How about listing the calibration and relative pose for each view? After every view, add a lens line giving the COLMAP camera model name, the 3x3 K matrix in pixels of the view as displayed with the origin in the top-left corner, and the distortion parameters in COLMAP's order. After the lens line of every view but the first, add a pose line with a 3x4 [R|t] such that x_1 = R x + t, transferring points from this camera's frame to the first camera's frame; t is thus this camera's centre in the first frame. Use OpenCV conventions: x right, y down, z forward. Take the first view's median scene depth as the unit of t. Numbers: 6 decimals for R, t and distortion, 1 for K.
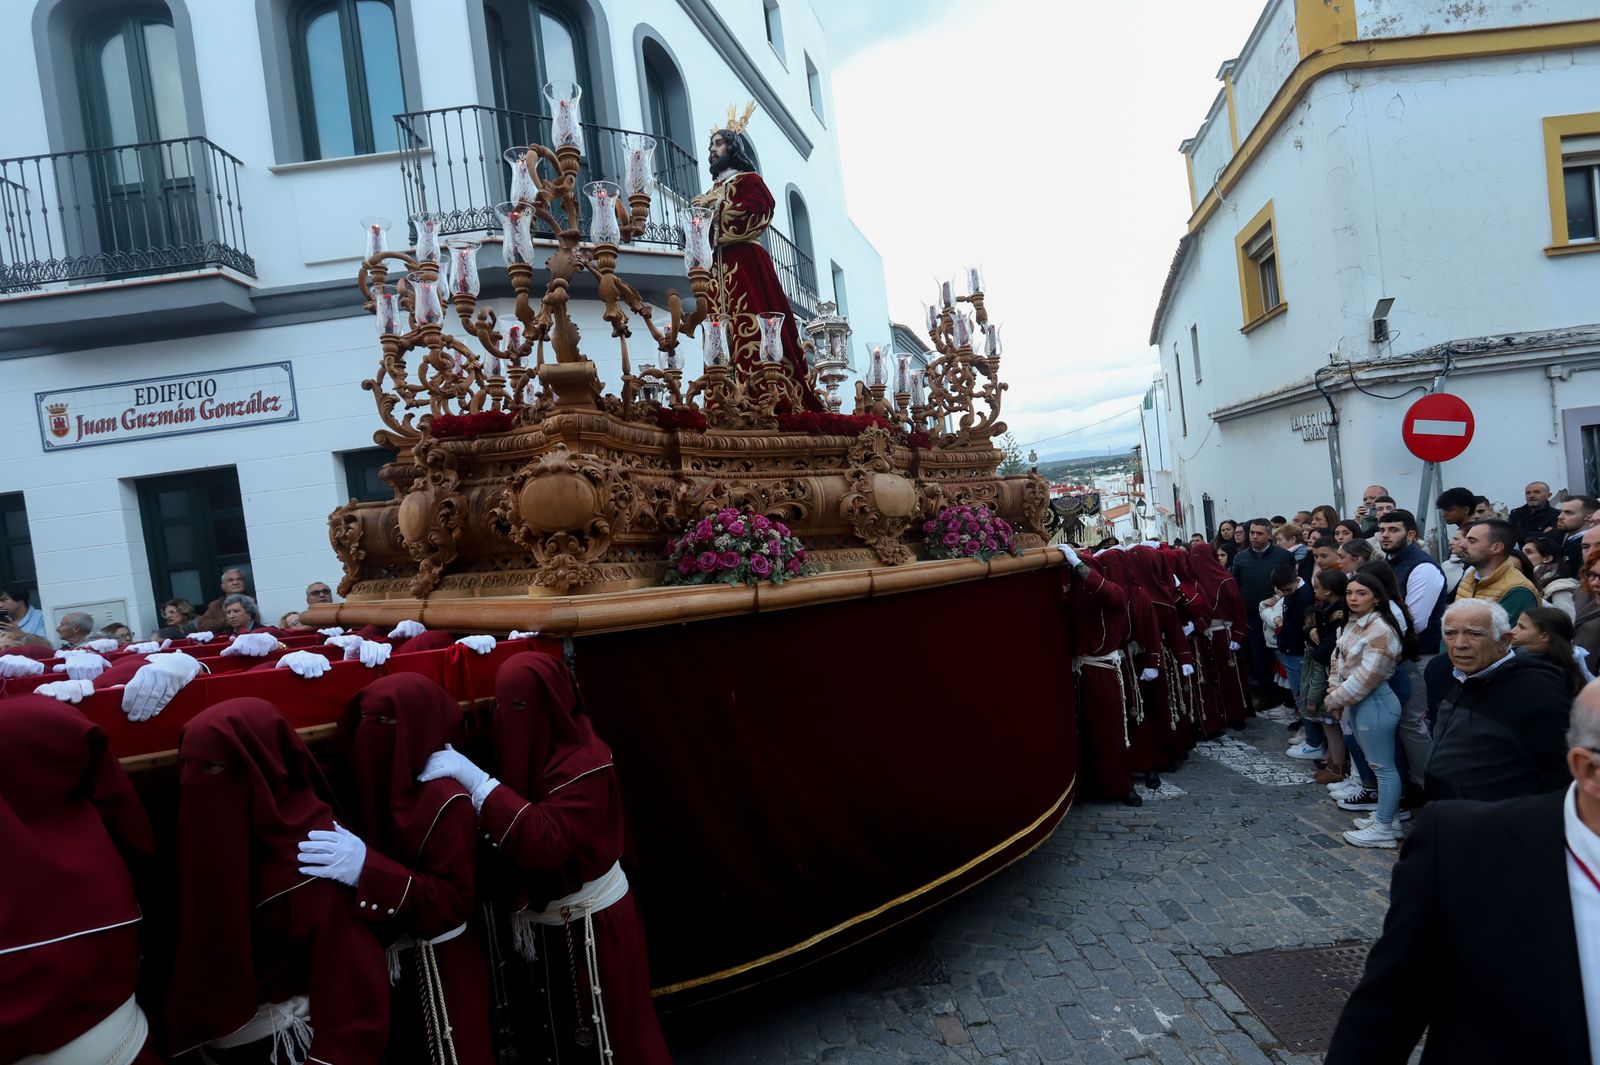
lens RADIAL K [[784.1, 0, 799.2], [0, 784.1, 538.0], [0, 0, 1]] dist [-0.052404, 0.024824]
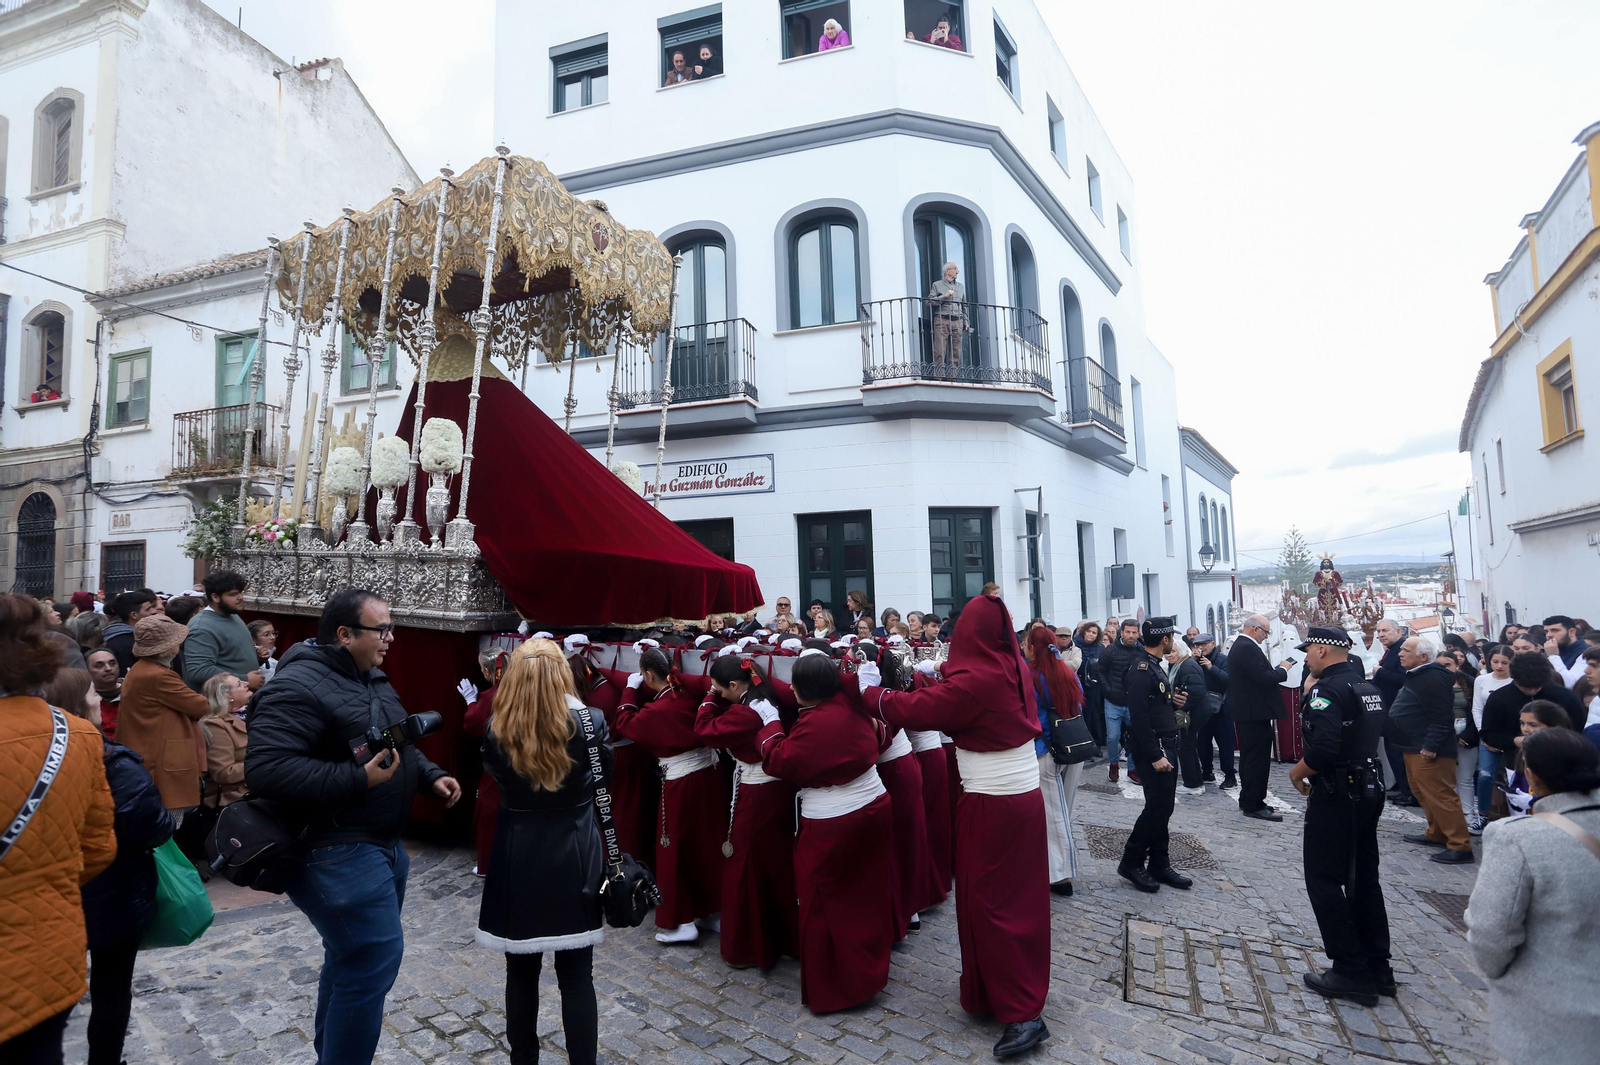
lens RADIAL K [[784.1, 0, 799.2], [0, 784.1, 538.0], [0, 0, 1]] dist [-0.052404, 0.024824]
pose [[0.948763, 0.068755, -0.308418, -0.079961], [-0.098153, 0.991884, -0.080821, 0.043953], [0.300358, 0.106952, 0.947811, -0.335204]]
